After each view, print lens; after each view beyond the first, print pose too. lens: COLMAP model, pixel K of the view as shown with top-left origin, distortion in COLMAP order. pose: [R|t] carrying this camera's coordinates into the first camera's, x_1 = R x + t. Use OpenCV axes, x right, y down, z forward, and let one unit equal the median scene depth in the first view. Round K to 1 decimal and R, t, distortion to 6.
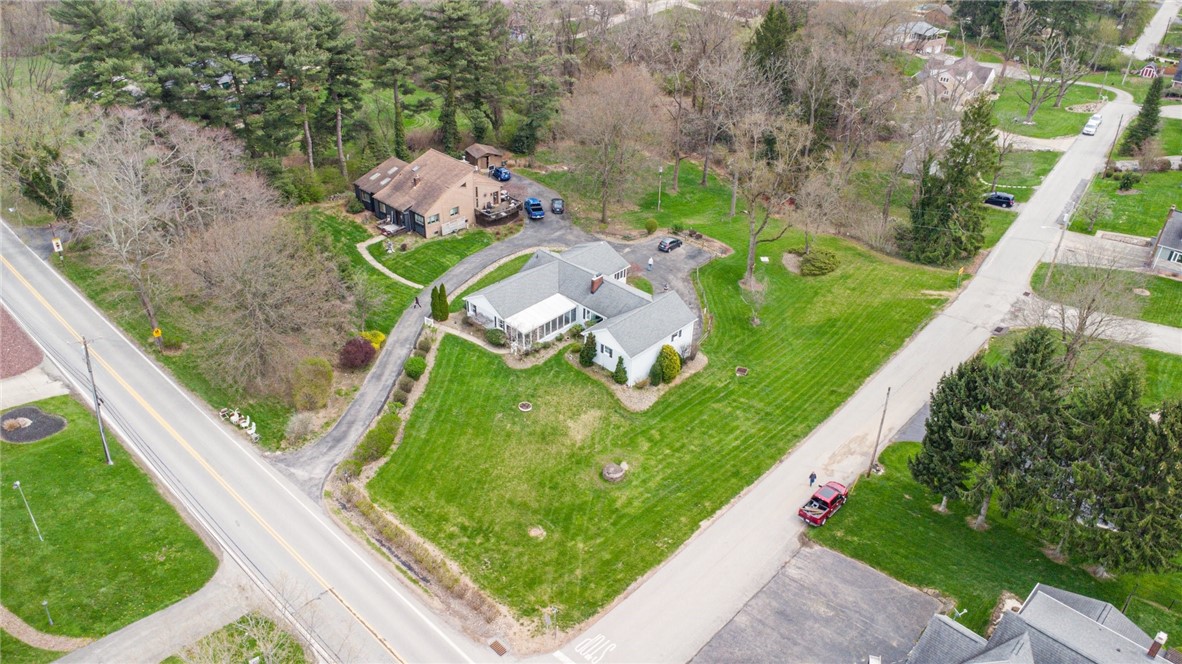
lens RADIAL K [[856.8, 0, 591.0], [0, 856.8, 332.0], [0, 0, 1]] dist [0.062659, -0.098612]
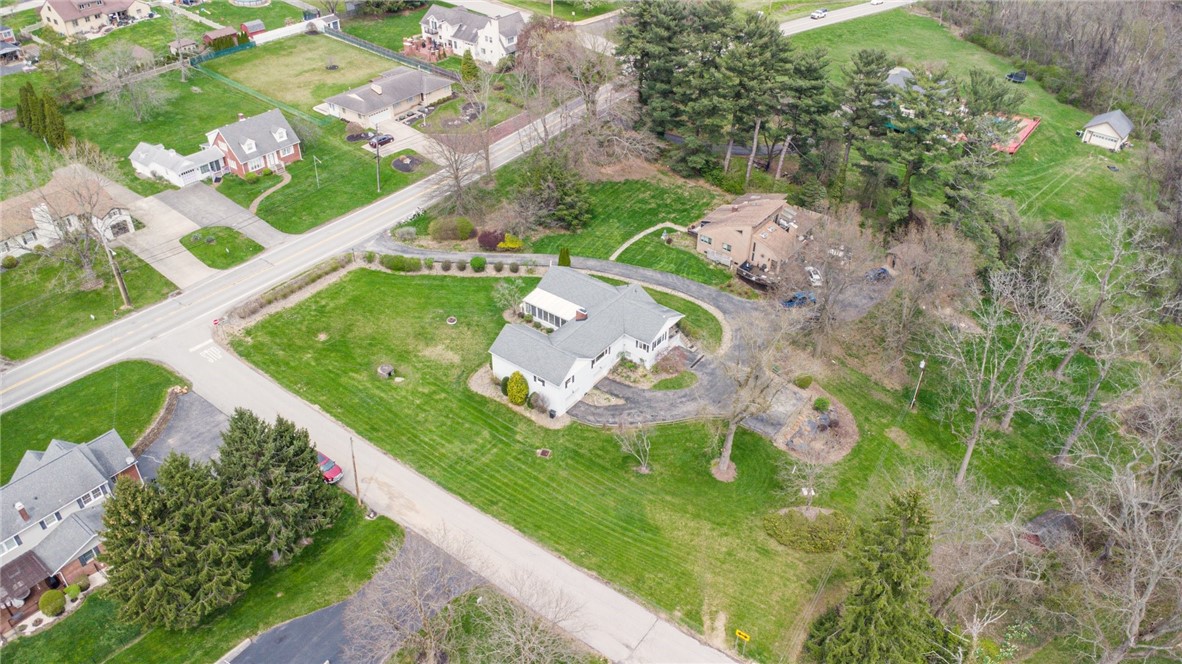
lens RADIAL K [[850.2, 0, 597.9], [0, 850.2, 333.4], [0, 0, 1]] dist [0.003999, -0.000424]
pose [[0.104930, 0.566271, -0.817513, 1.159766], [-0.542990, 0.721323, 0.429948, -0.660279], [0.833158, 0.398787, 0.383168, 0.748547]]
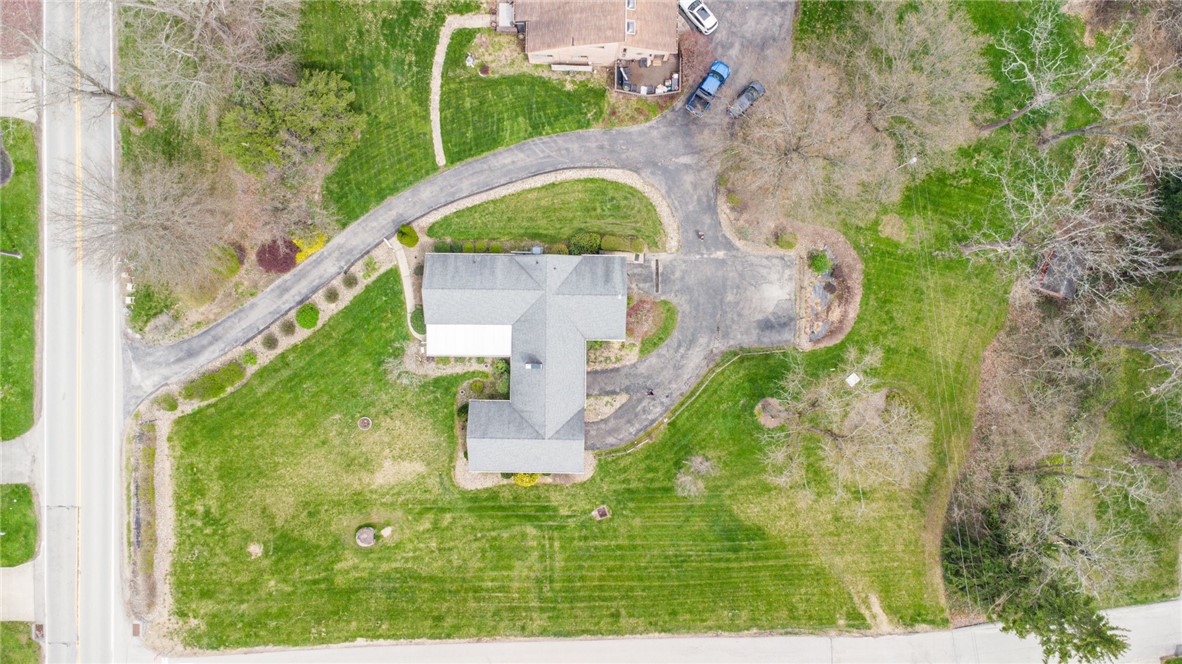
lens RADIAL K [[856.8, 0, 591.0], [0, 856.8, 332.0], [0, 0, 1]] dist [0.062659, -0.098612]
pose [[0.671052, 0.741310, 0.012178, 0.011654], [-0.403182, 0.351086, 0.845094, -1.008002], [0.622201, -0.572012, 0.534480, 0.747155]]
